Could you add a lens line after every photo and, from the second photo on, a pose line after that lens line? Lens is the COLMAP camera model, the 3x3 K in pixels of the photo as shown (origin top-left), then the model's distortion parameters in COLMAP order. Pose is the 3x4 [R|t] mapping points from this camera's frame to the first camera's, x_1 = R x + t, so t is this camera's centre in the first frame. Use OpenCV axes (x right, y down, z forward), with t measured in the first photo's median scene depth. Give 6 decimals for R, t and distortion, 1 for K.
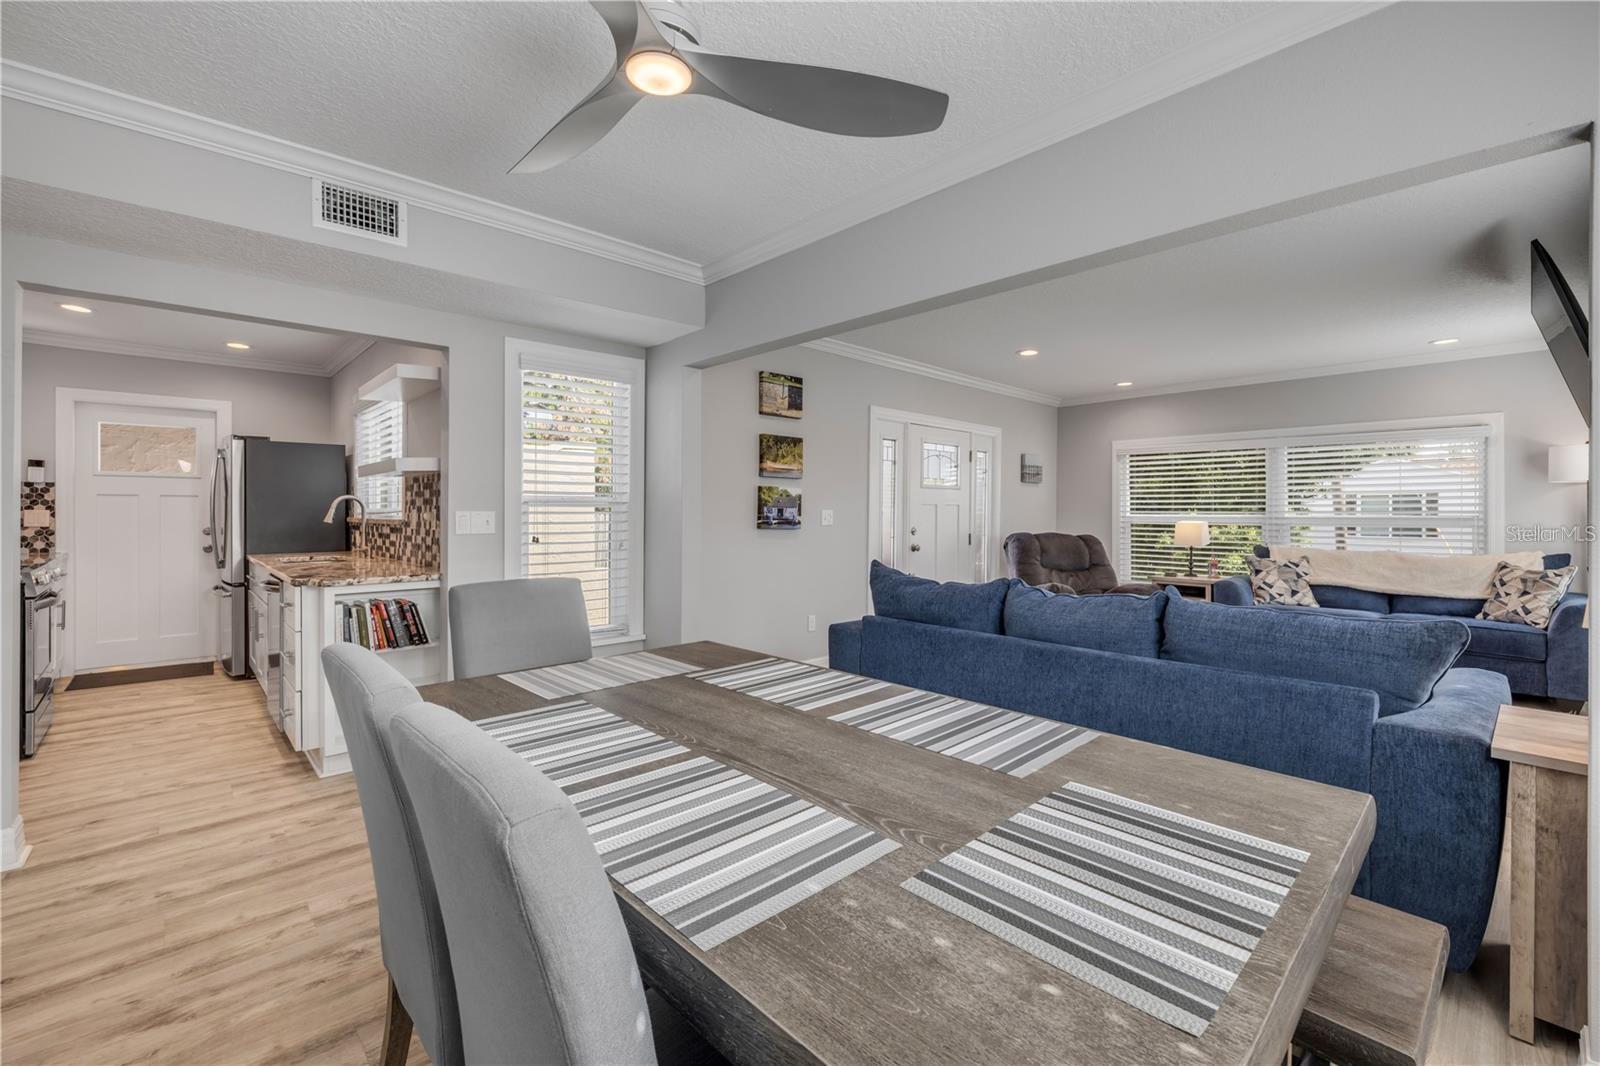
lens RADIAL K [[683.0, 0, 800.1], [0, 683.0, 510.7], [0, 0, 1]] dist [-0.000525, 0.000492]
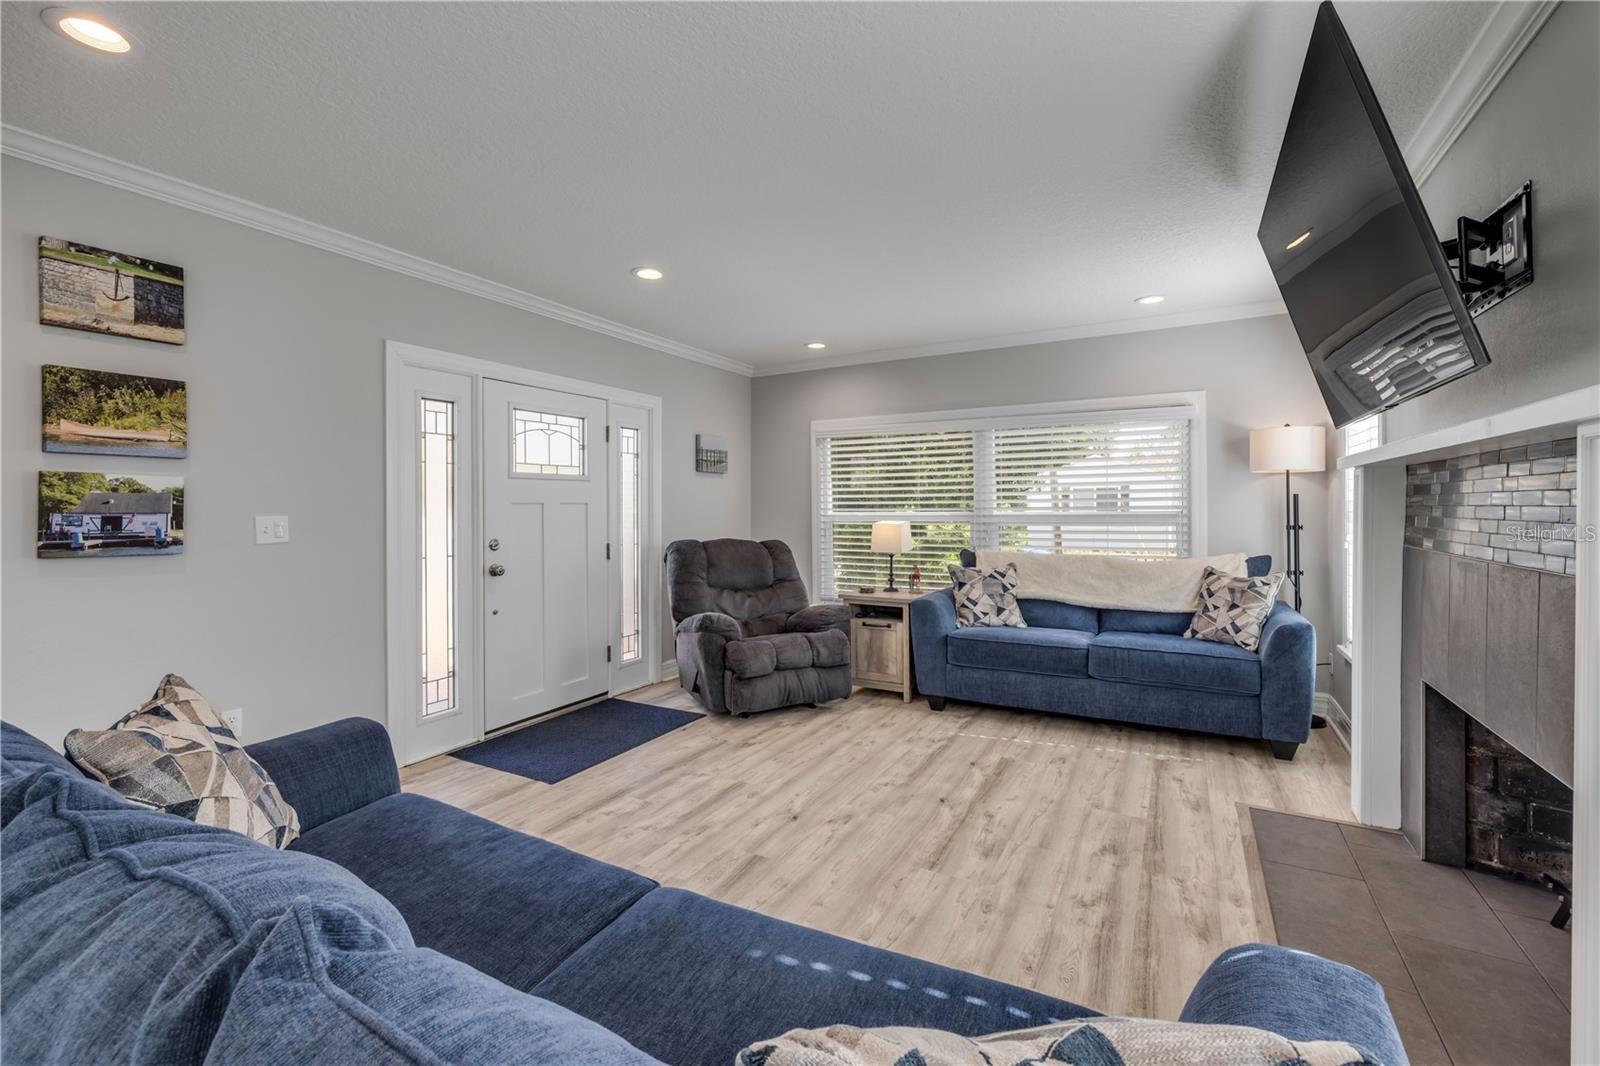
lens RADIAL K [[693.6, 0, 804.4], [0, 693.6, 503.5], [0, 0, 1]] dist [-0.003364, -0.000129]
pose [[0.950347, -0.008906, 0.311065, 0.278025], [0.009764, 0.999952, -0.001199, -0.006427], [-0.311039, 0.004176, 0.950388, 0.327628]]
